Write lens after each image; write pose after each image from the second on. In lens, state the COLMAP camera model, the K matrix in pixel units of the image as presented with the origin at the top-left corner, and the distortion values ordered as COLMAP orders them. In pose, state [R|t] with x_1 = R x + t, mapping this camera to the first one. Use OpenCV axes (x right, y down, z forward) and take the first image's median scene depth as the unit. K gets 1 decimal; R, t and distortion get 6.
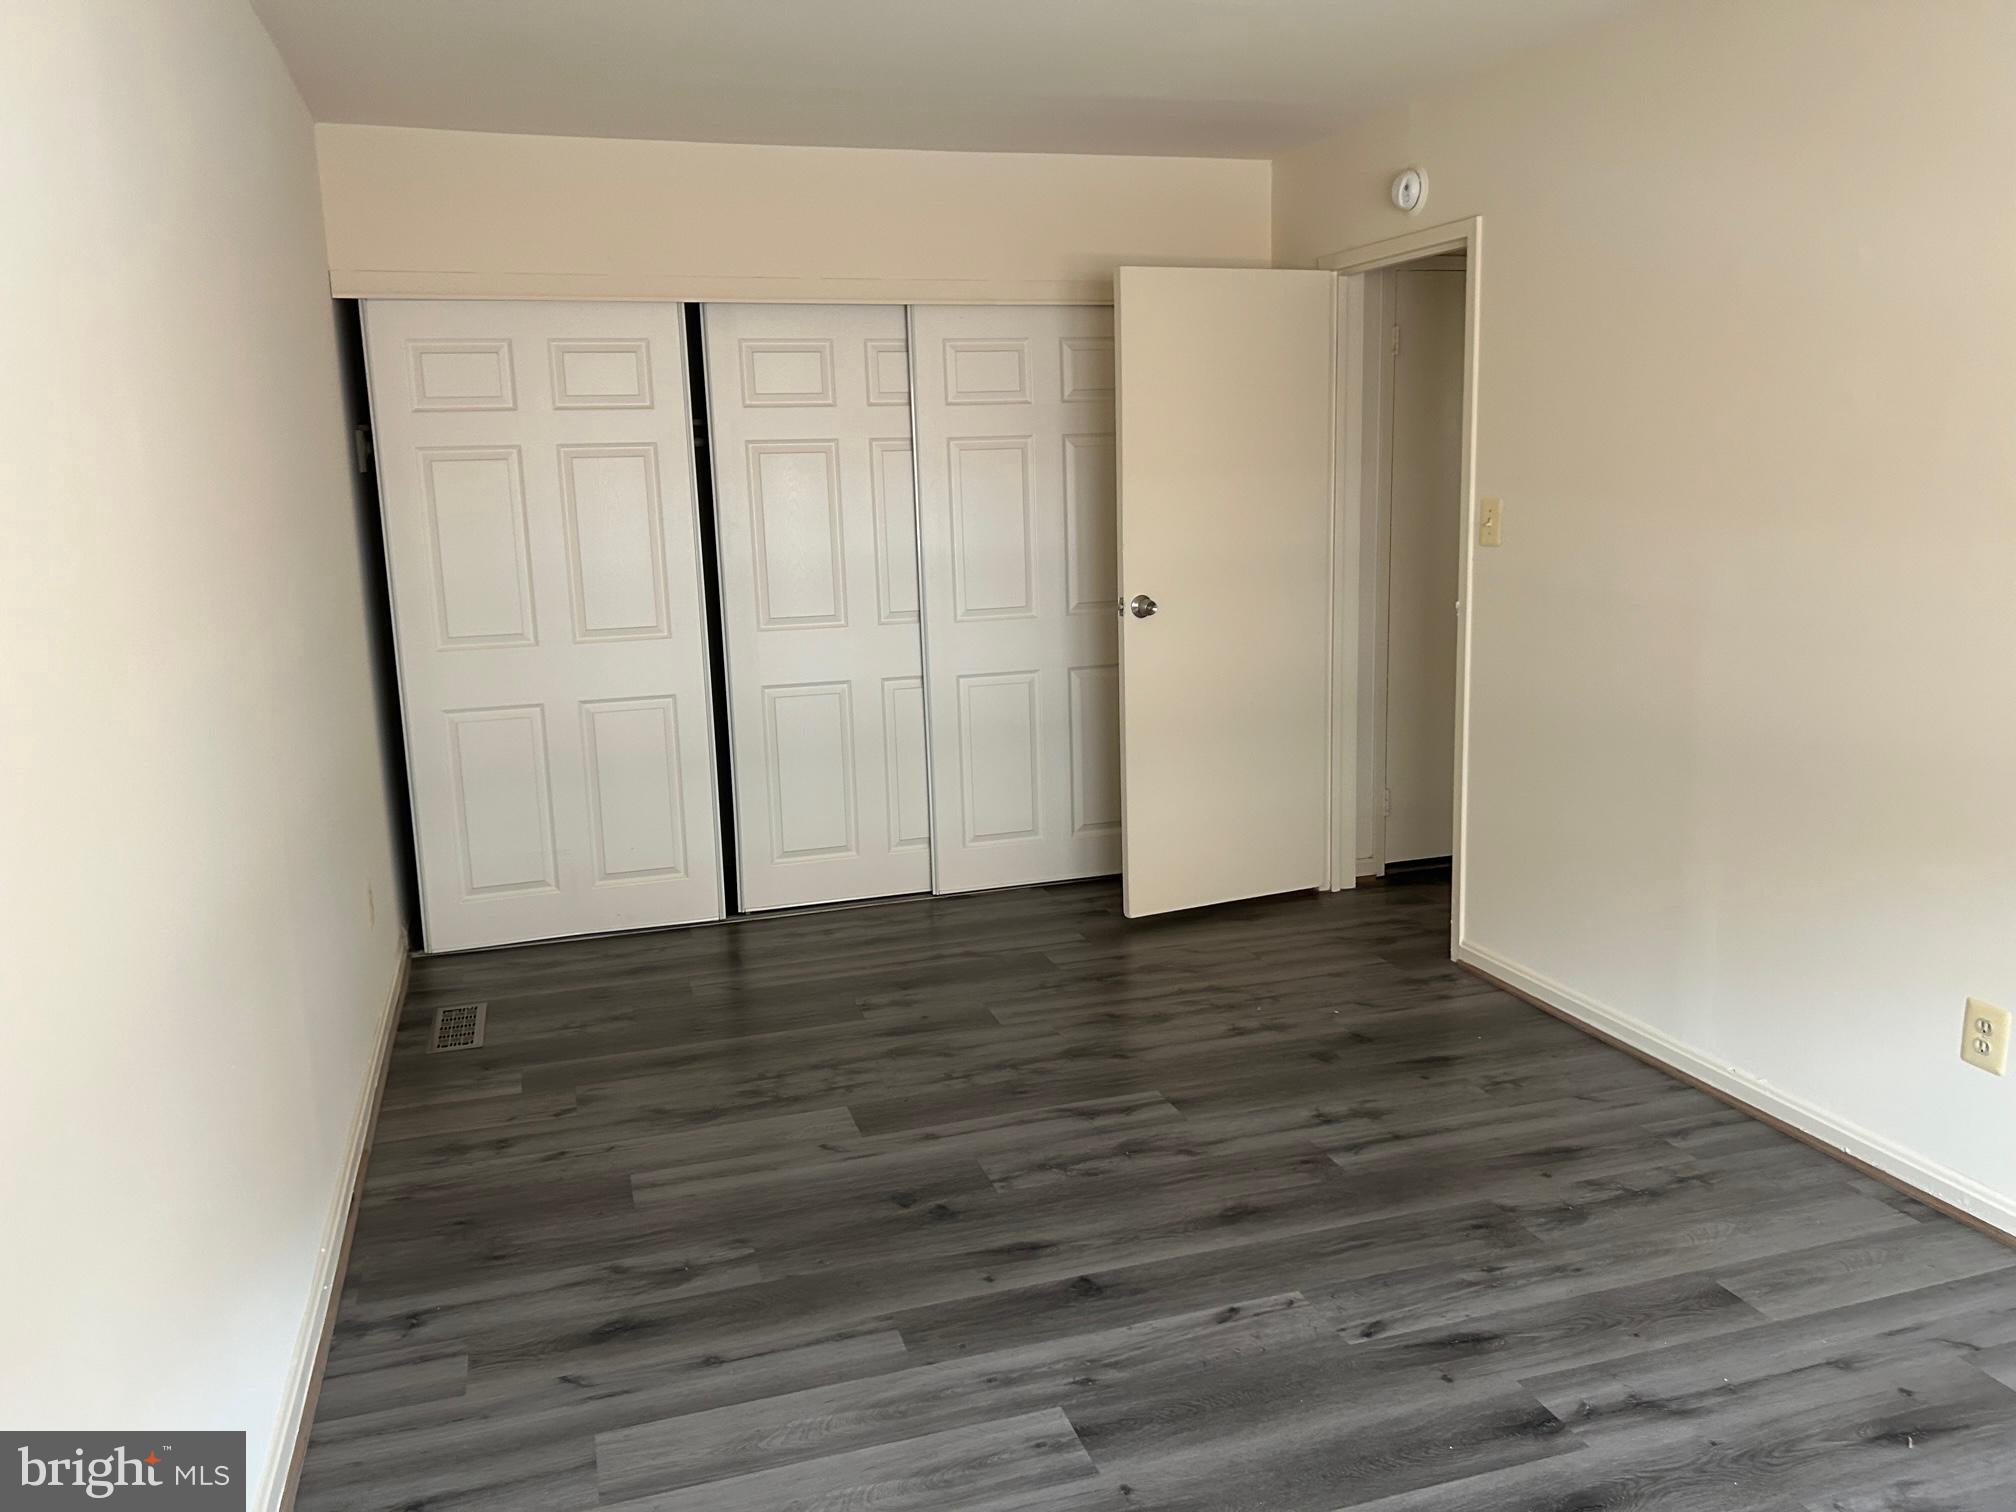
lens RADIAL K [[1516.3, 0, 1012.0], [0, 1516.3, 753.3], [0, 0, 1]] dist [0.054759, -0.062627]
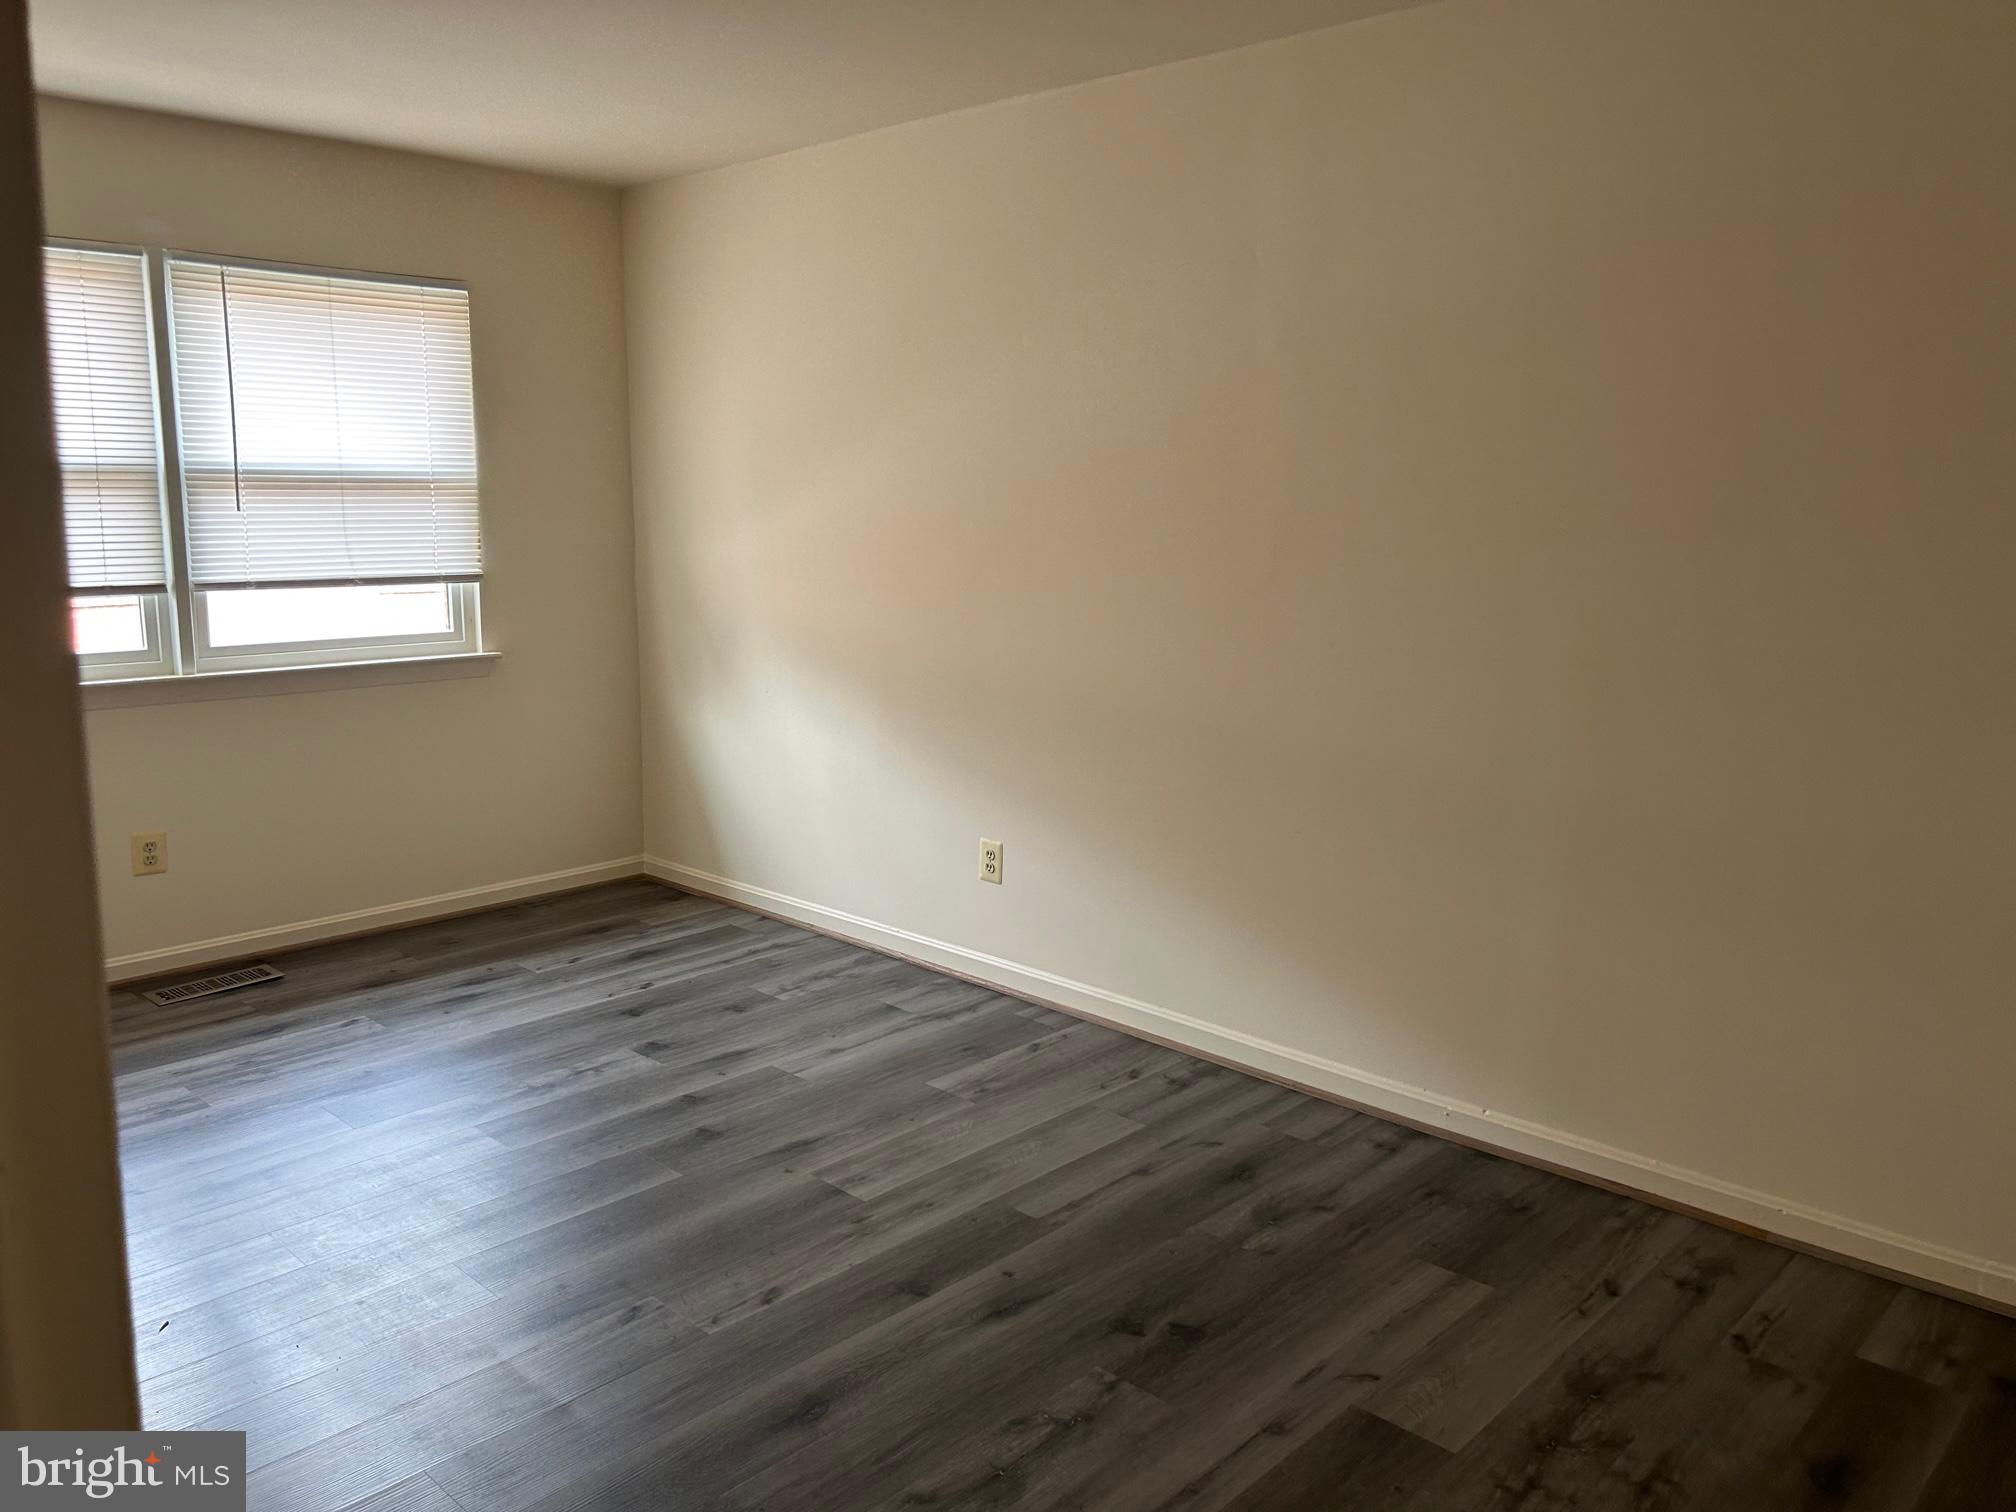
lens RADIAL K [[1516.3, 0, 1010.4], [0, 1516.3, 758.0], [0, 0, 1]] dist [0.054759, -0.062627]
pose [[-0.873018, 0.101534, -0.477001, 0.443904], [-0.078997, 0.935729, 0.343760, -0.335522], [0.481247, 0.337791, -0.808888, 1.742004]]
